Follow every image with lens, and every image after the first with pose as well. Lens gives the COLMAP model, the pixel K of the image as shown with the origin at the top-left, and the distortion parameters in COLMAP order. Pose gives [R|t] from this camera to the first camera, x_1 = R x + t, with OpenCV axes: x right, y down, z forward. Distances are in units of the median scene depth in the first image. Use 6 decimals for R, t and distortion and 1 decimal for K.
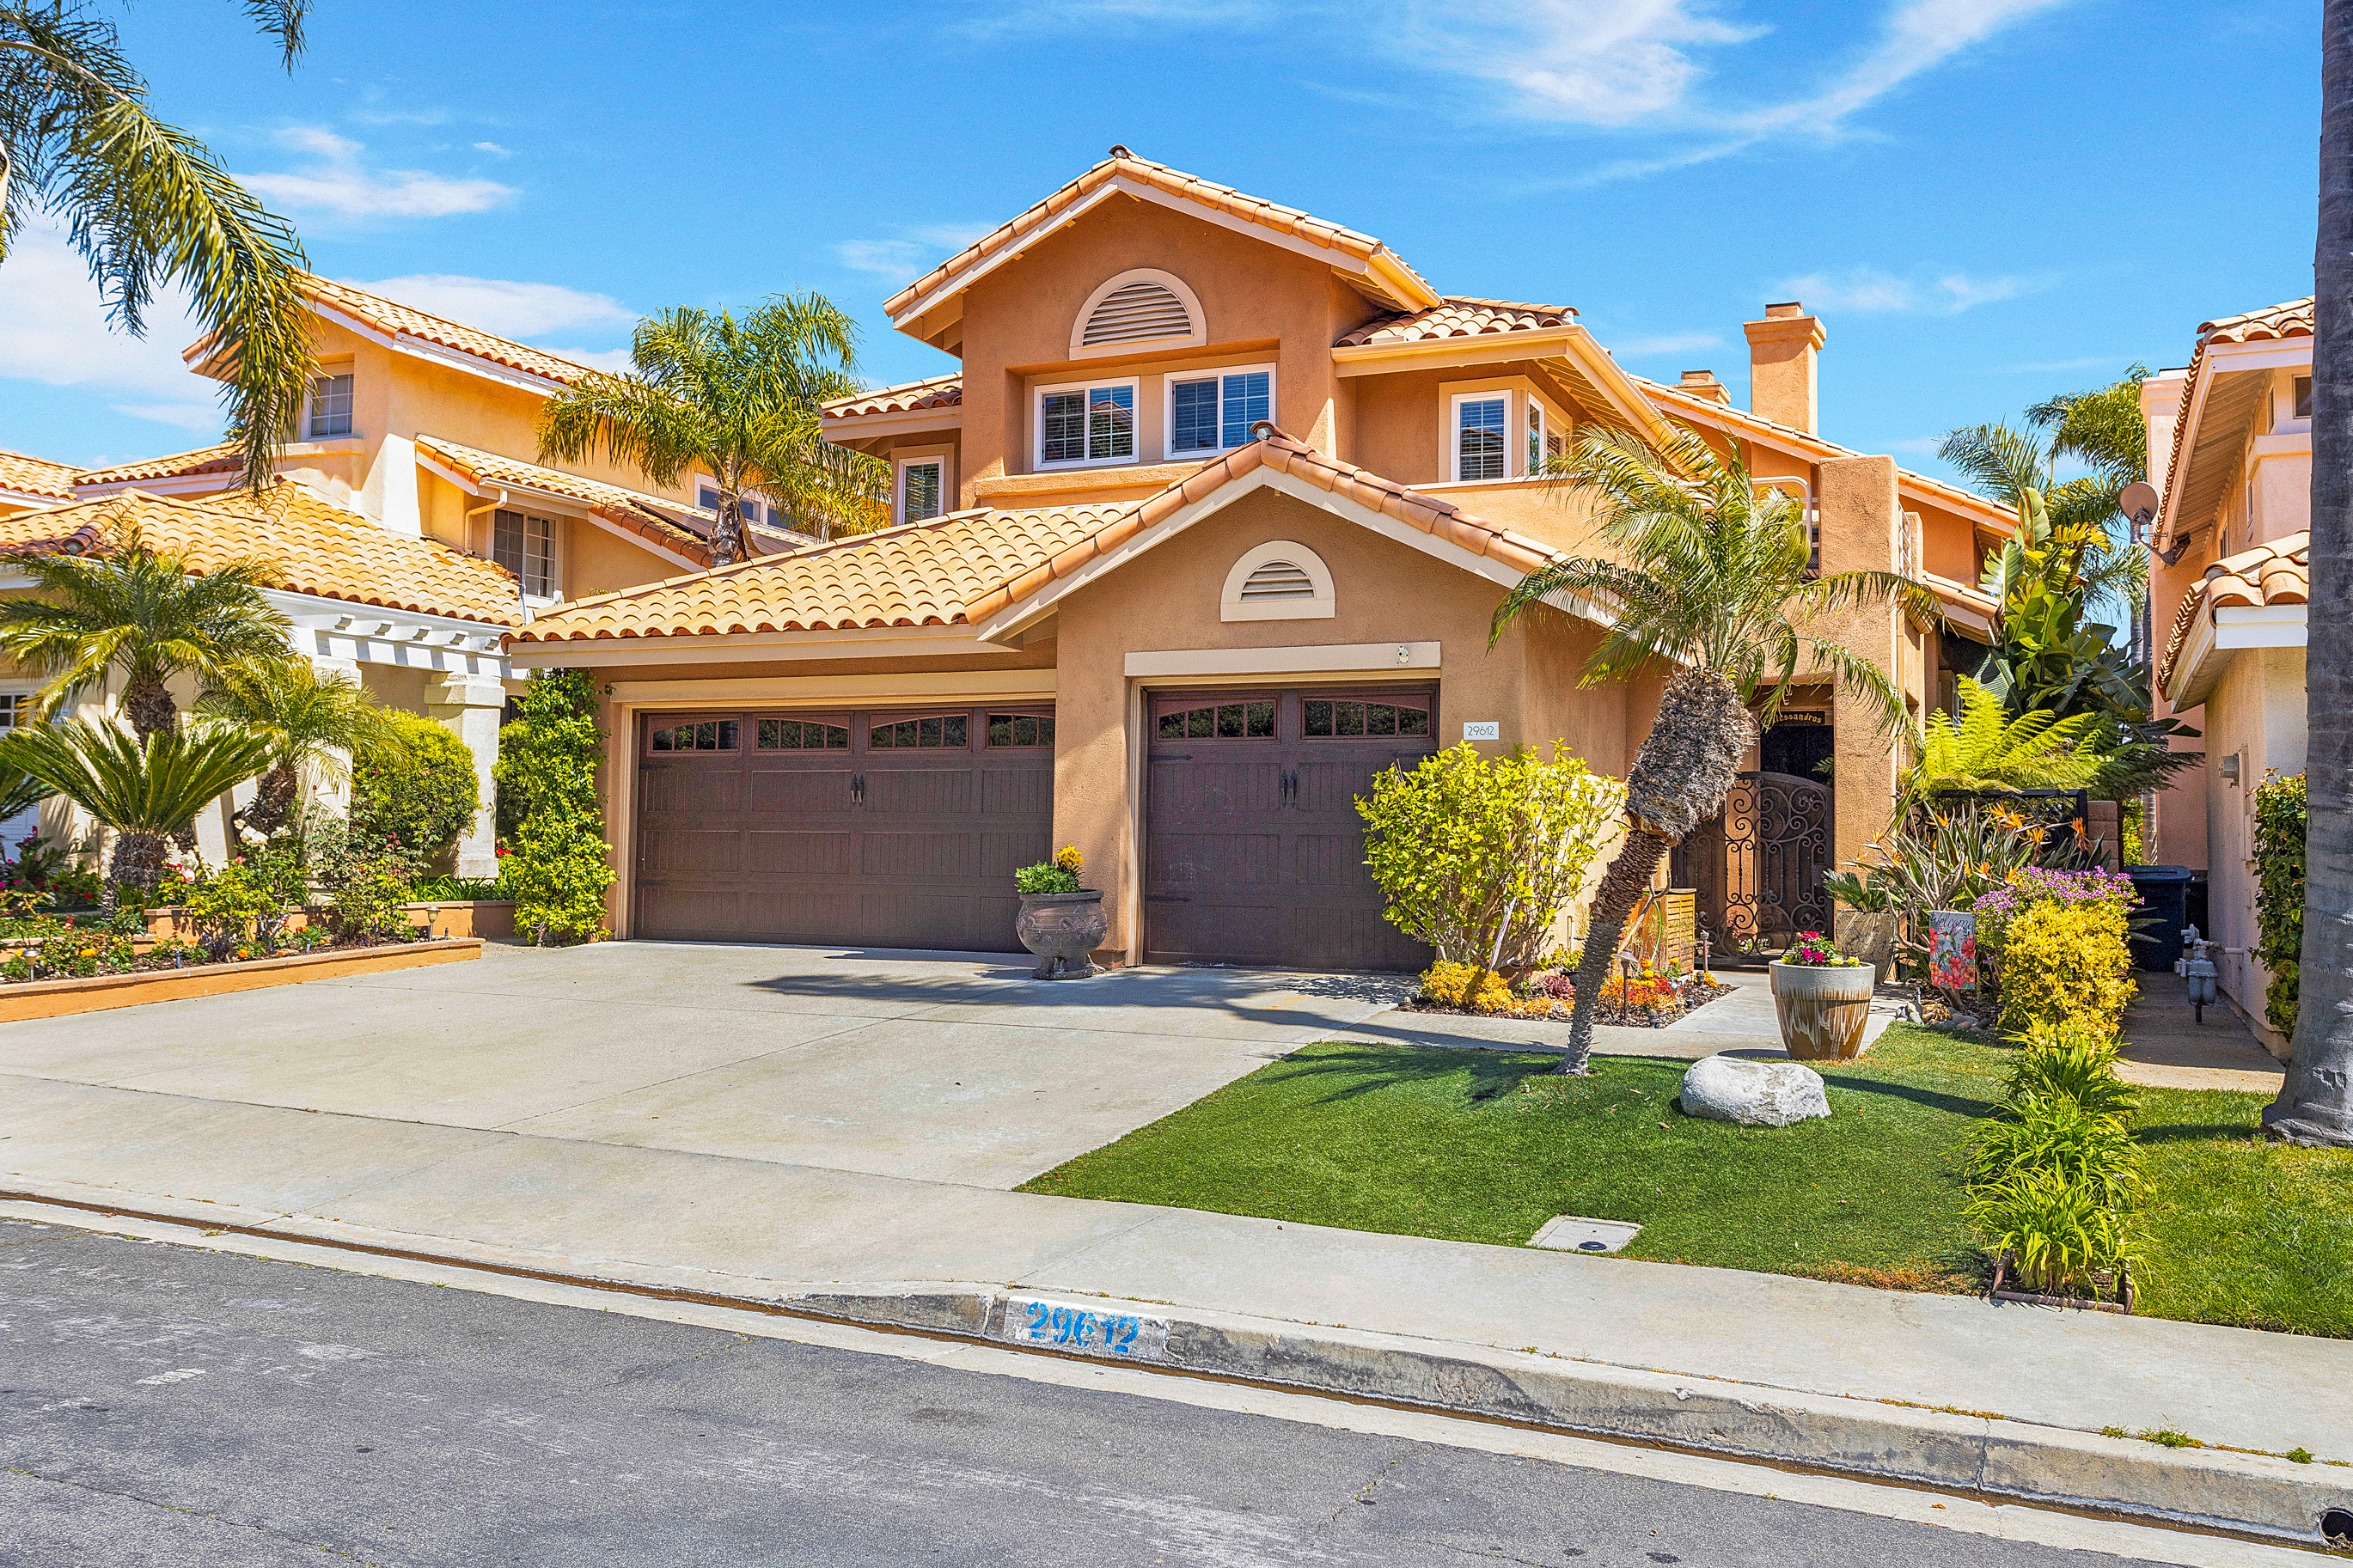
lens RADIAL K [[1923.7, 0, 1191.8], [0, 1923.7, 790.4], [0, 0, 1]] dist [0.012541, 0.004218]
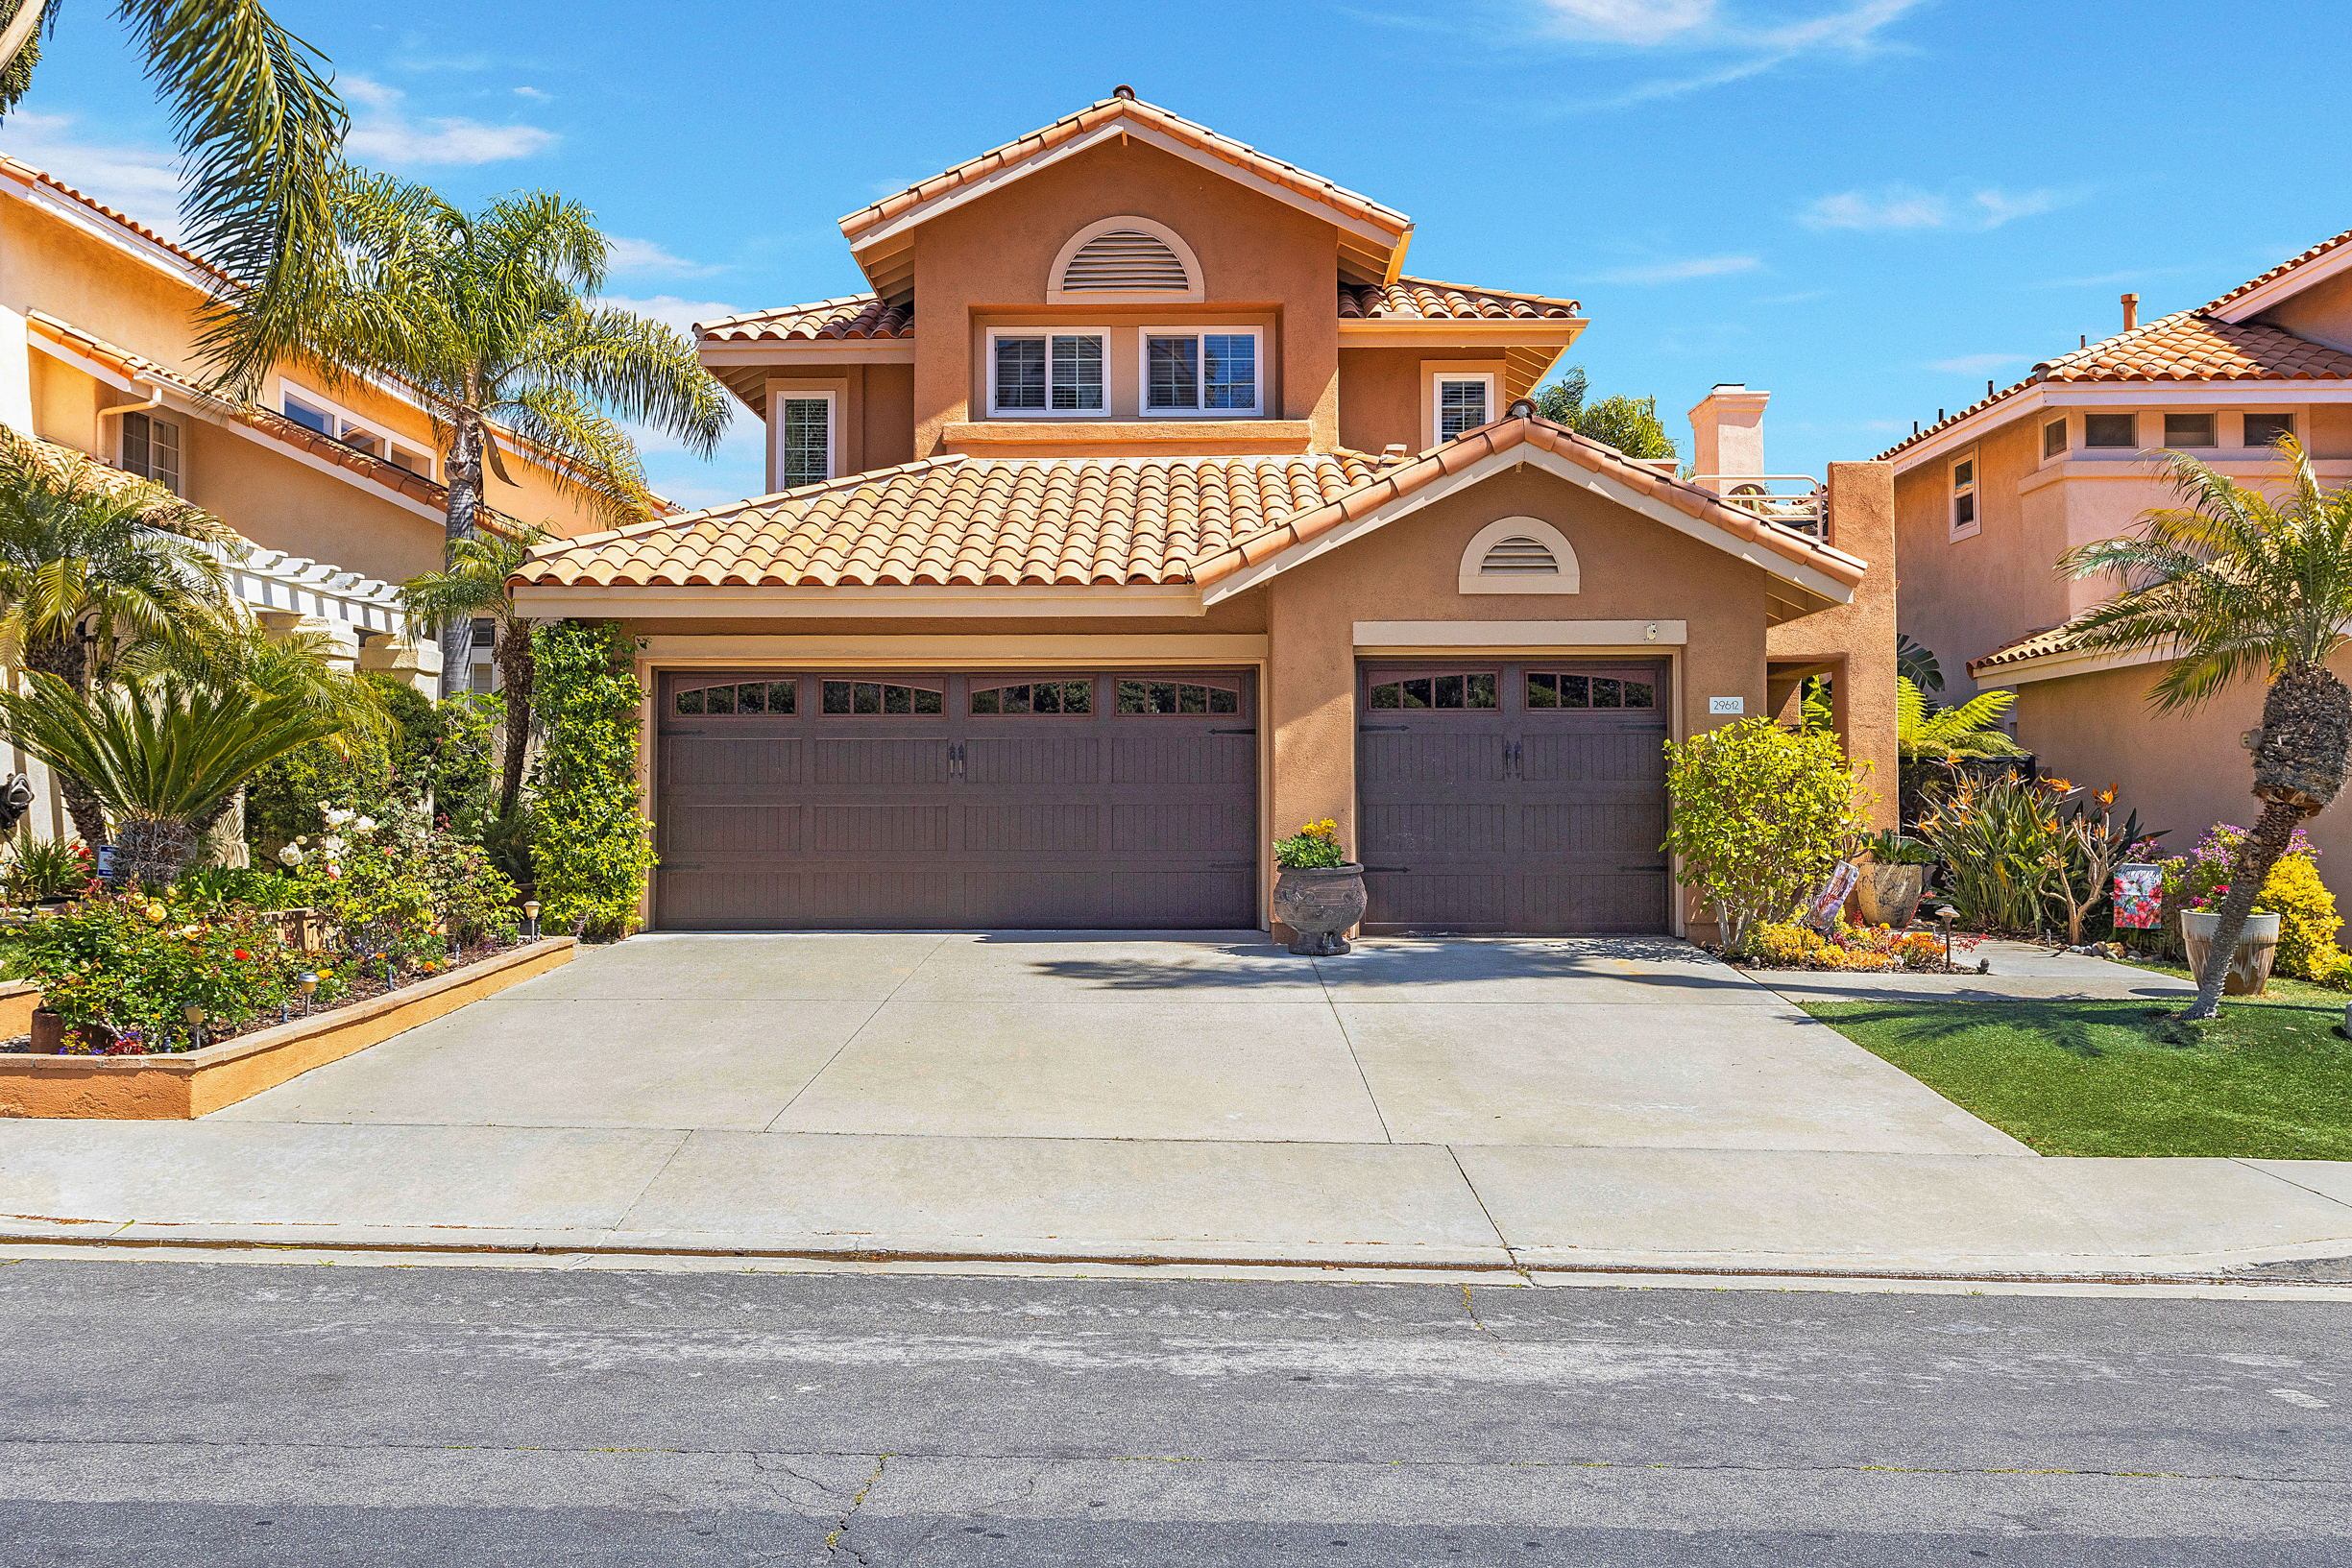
lens RADIAL K [[1922.9, 0, 1188.5], [0, 1922.9, 786.1], [0, 0, 1]] dist [0.012541, 0.004218]
pose [[0.916735, -0.010070, 0.399368, -0.413955], [0.000565, 0.999714, 0.023910, -0.008879], [-0.399495, -0.021693, 0.916479, 0.103736]]
